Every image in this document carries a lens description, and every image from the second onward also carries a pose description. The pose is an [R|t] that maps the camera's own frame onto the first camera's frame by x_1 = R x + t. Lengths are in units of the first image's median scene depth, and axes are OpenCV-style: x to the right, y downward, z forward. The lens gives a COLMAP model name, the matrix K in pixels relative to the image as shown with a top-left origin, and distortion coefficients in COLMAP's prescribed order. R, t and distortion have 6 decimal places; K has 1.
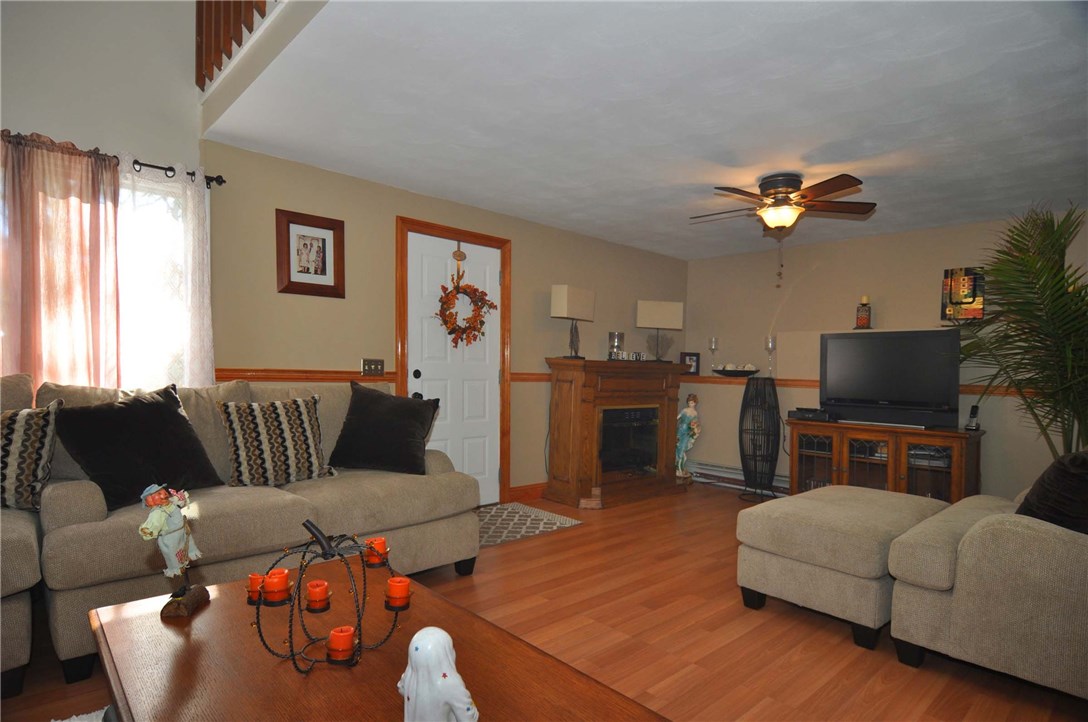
lens RADIAL K [[577.5, 0, 519.2], [0, 577.5, 368.7], [0, 0, 1]] dist [-0.000489, -0.013982]
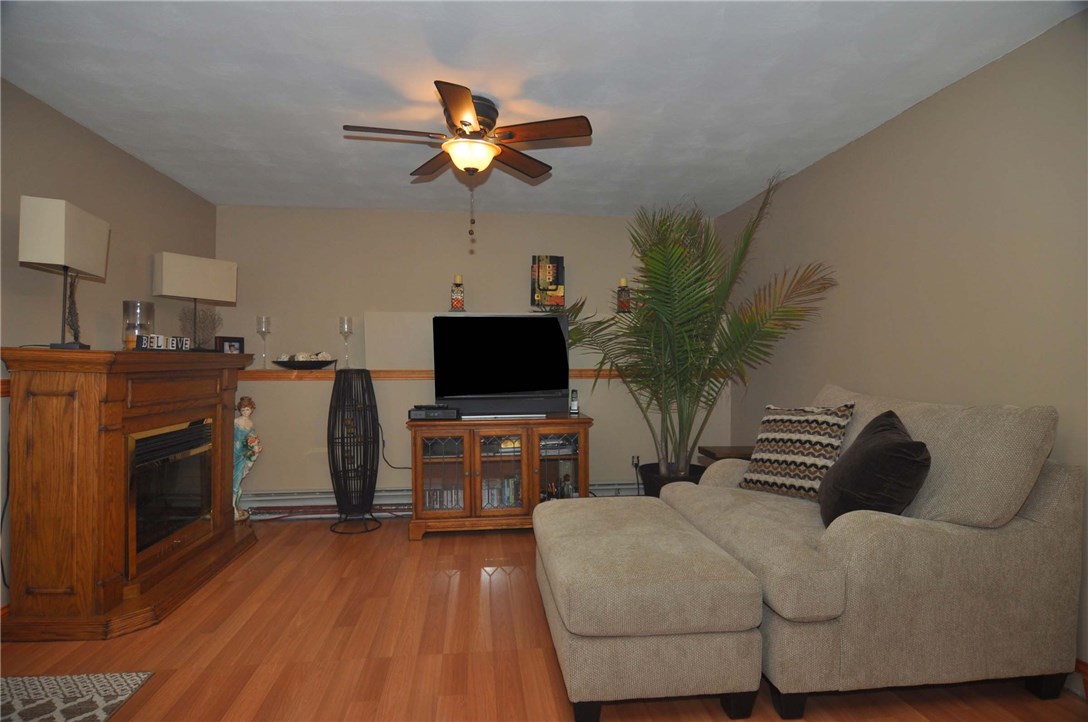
lens RADIAL K [[590.9, 0, 545.2], [0, 590.9, 355.0], [0, 0, 1]] dist [-0.000375, -0.014538]
pose [[0.569991, -0.022023, 0.821356, -0.099889], [0.019216, 0.999725, 0.013471, -0.011633], [-0.821426, 0.008105, 0.570257, 0.389062]]
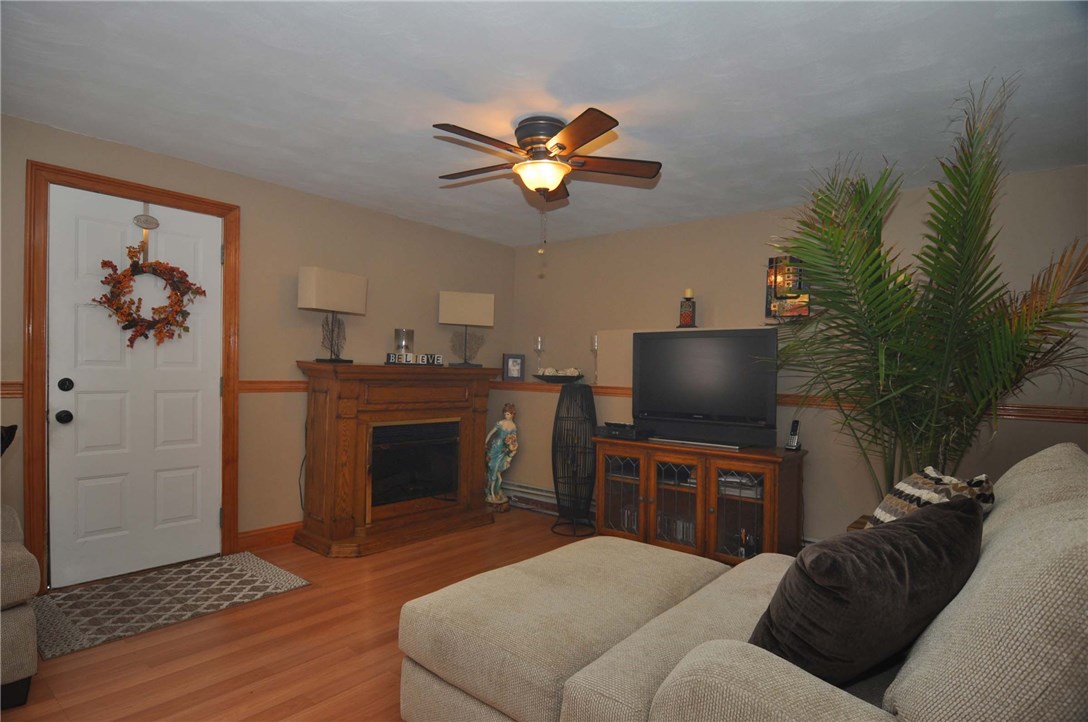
lens RADIAL K [[581.7, 0, 517.6], [0, 581.7, 362.1], [0, 0, 1]] dist [-0.011488, -0.001566]
pose [[0.990300, 0.000877, 0.138946, 0.250867], [0.000618, 0.999942, -0.010714, -0.009763], [-0.138948, 0.010696, 0.990242, 0.202859]]
